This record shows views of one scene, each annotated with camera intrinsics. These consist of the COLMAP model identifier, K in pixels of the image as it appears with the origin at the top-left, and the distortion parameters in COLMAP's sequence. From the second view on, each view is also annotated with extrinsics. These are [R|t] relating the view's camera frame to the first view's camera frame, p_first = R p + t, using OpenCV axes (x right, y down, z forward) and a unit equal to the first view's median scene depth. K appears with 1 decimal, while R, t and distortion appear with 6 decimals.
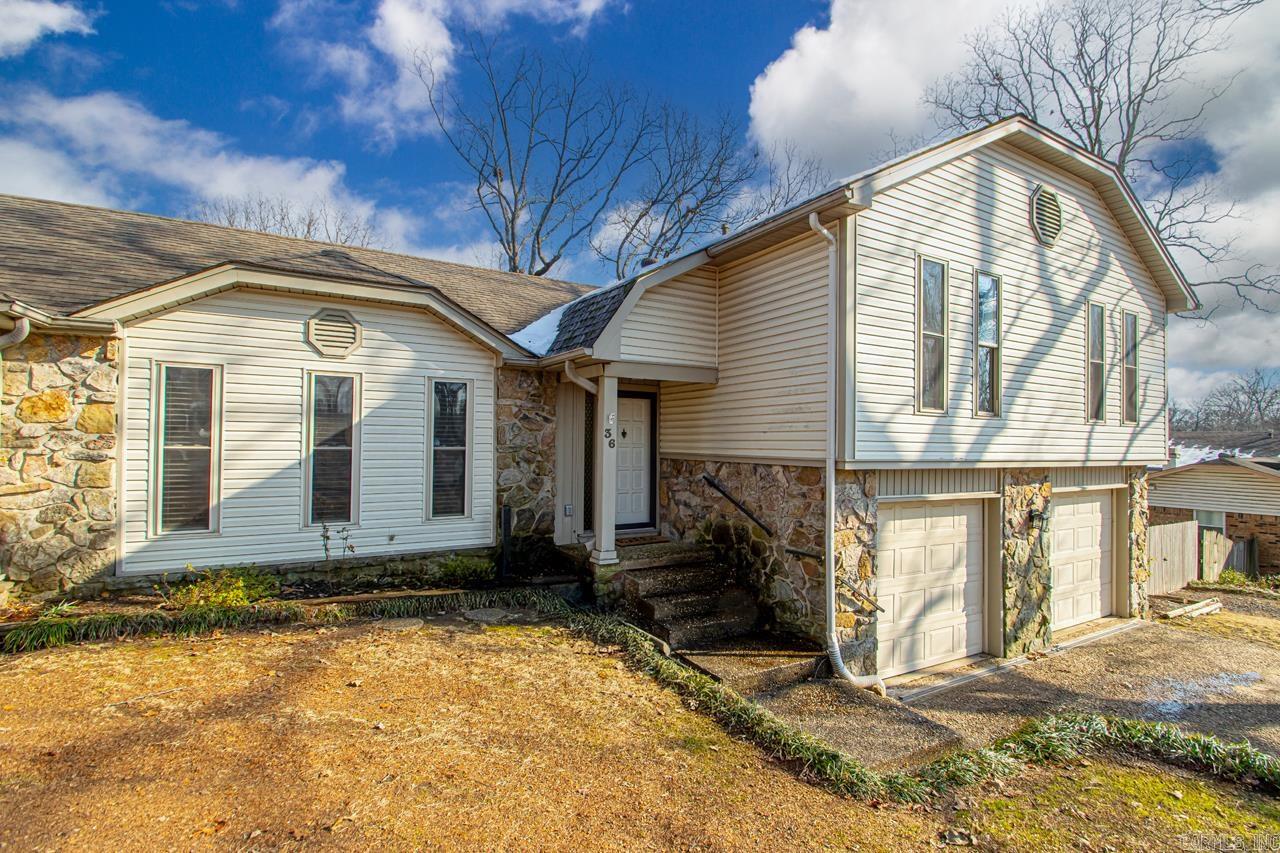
lens RADIAL K [[655.2, 0, 729.1], [0, 655.2, 438.3], [0, 0, 1]] dist [0.013866, -0.015542]
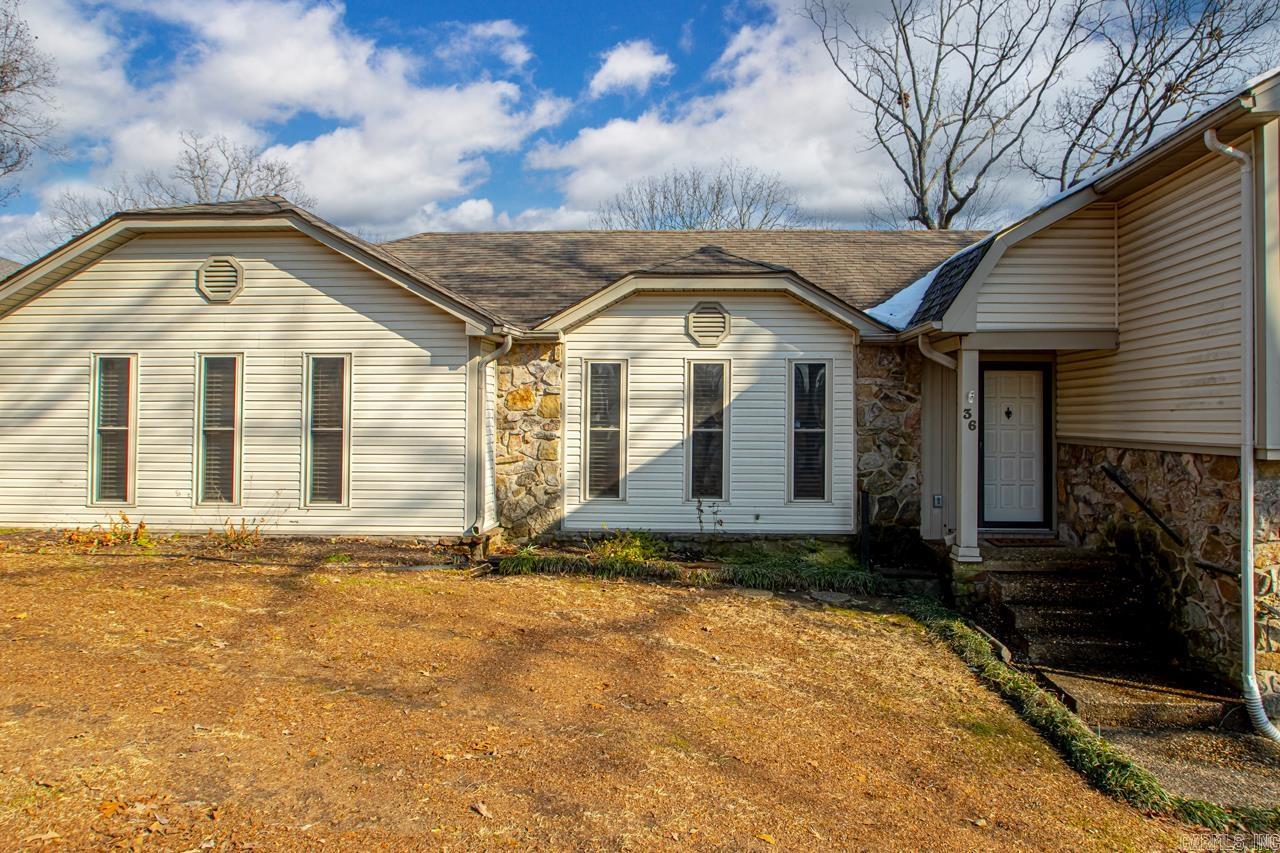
lens RADIAL K [[854.3, 0, 640.9], [0, 854.3, 404.2], [0, 0, 1]] dist [-0.015771, -0.000444]
pose [[0.785111, -0.016495, -0.619136, 0.180770], [0.006885, 0.999816, -0.017907, -0.002997], [0.619317, 0.009796, 0.785080, -0.173732]]
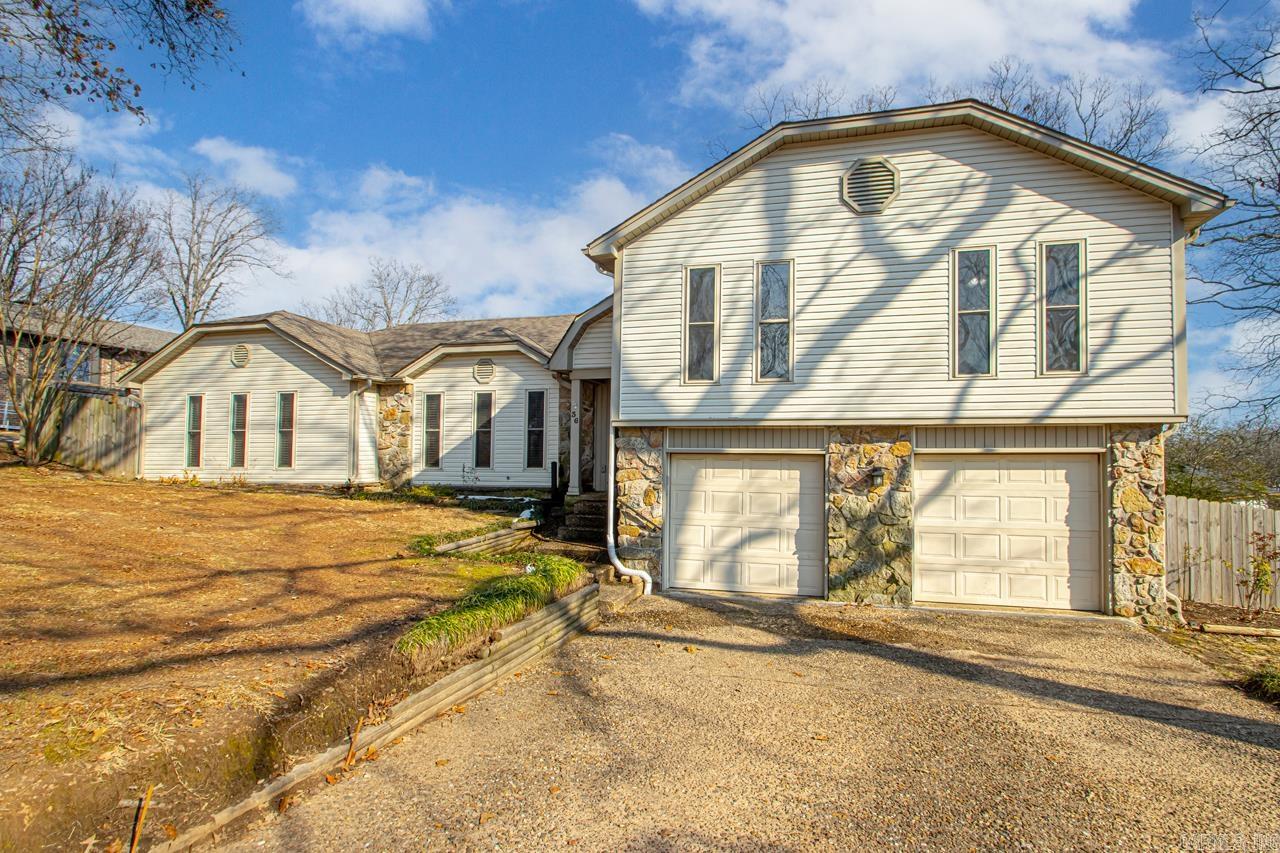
lens RADIAL K [[666.0, 0, 607.2], [0, 666.0, 427.9], [0, 0, 1]] dist [0.002915, 0.000879]
pose [[0.641083, -0.041761, -0.766335, 1.130636], [0.009458, 0.998873, -0.046521, 0.103643], [0.767413, 0.022576, 0.640755, 0.009197]]
